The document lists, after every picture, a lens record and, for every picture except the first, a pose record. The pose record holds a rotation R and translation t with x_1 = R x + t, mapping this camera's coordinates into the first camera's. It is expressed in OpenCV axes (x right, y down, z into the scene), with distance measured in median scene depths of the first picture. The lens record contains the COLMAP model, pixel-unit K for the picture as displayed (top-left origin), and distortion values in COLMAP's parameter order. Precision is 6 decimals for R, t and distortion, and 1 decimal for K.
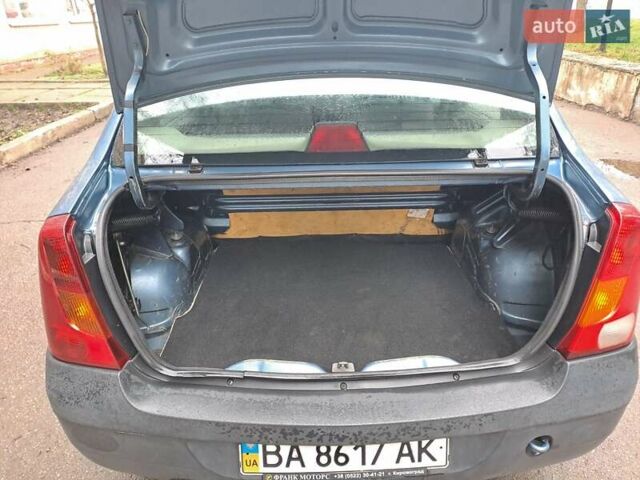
lens RADIAL K [[467.4, 0, 323.0], [0, 467.4, 238.8], [0, 0, 1]] dist [0.036995, -0.019916]
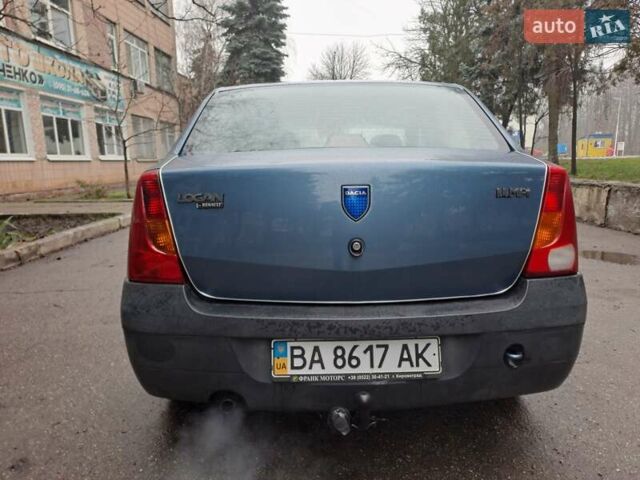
lens RADIAL K [[467.4, 0, 317.6], [0, 467.4, 239.8], [0, 0, 1]] dist [0.036995, -0.019916]
pose [[0.999934, 0.003992, -0.010749, -0.044259], [-0.006834, 0.960225, -0.279144, 0.500847], [0.009208, 0.279199, 0.960189, -0.272494]]
